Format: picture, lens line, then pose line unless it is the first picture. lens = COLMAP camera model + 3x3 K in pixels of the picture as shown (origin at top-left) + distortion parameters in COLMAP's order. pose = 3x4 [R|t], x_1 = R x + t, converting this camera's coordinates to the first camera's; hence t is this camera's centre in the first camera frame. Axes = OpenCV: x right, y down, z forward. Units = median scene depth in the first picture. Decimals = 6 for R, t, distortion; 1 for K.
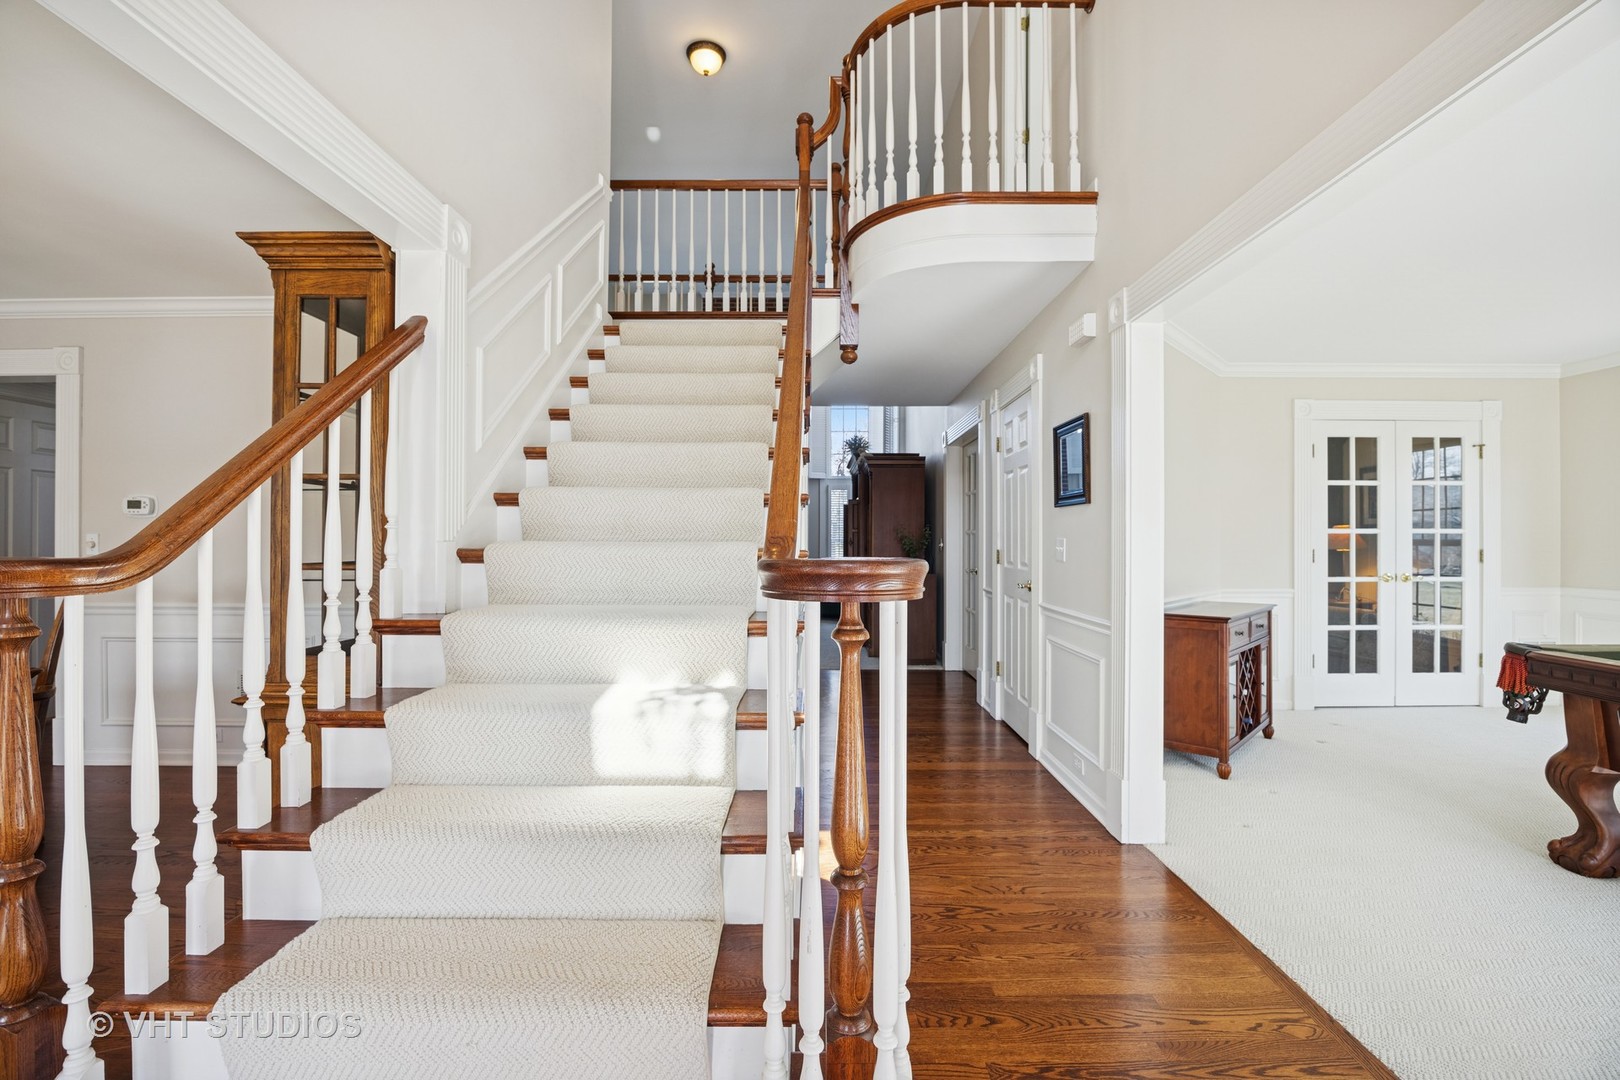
lens RADIAL K [[693.2, 0, 810.2], [0, 693.2, 540.2], [0, 0, 1]] dist [-0.012989, -0.000278]
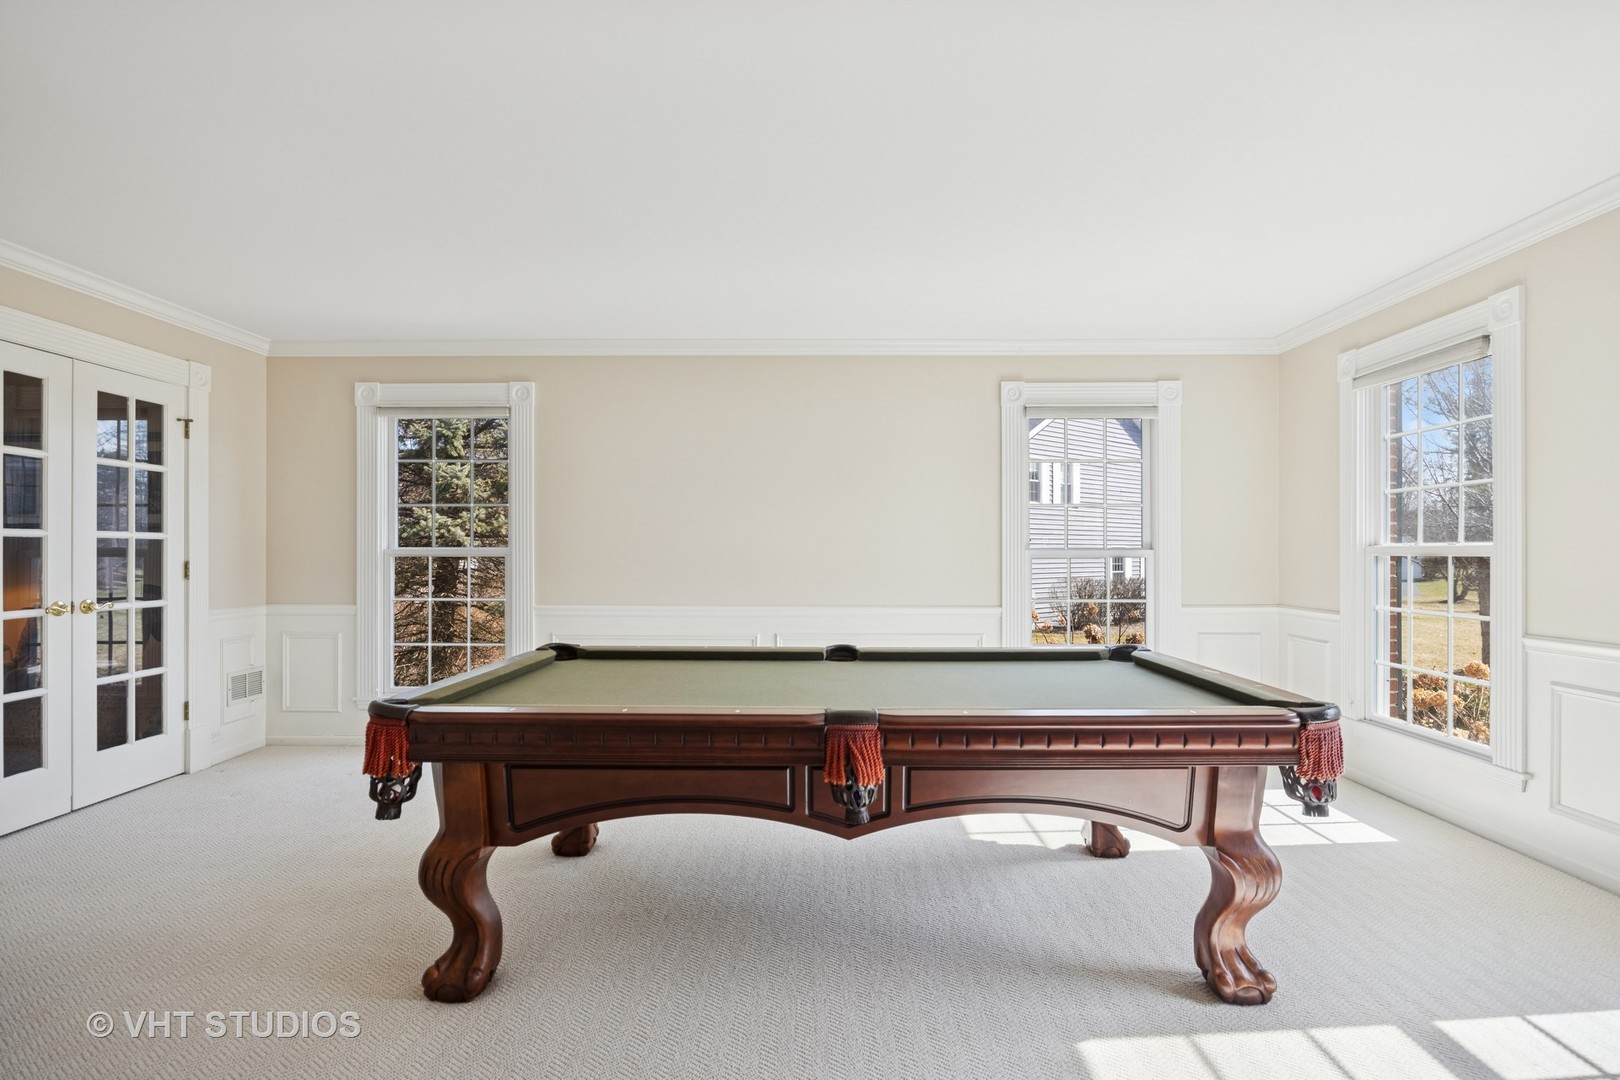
lens RADIAL K [[776.6, 0, 809.5], [0, 776.6, 549.9], [0, 0, 1]] dist [-0.005175, -0.000483]
pose [[0.012351, 0.000199, 0.999924, 0.152980], [-0.002810, 0.999996, -0.000164, -0.000214], [-0.999920, -0.002808, 0.012351, 0.318501]]
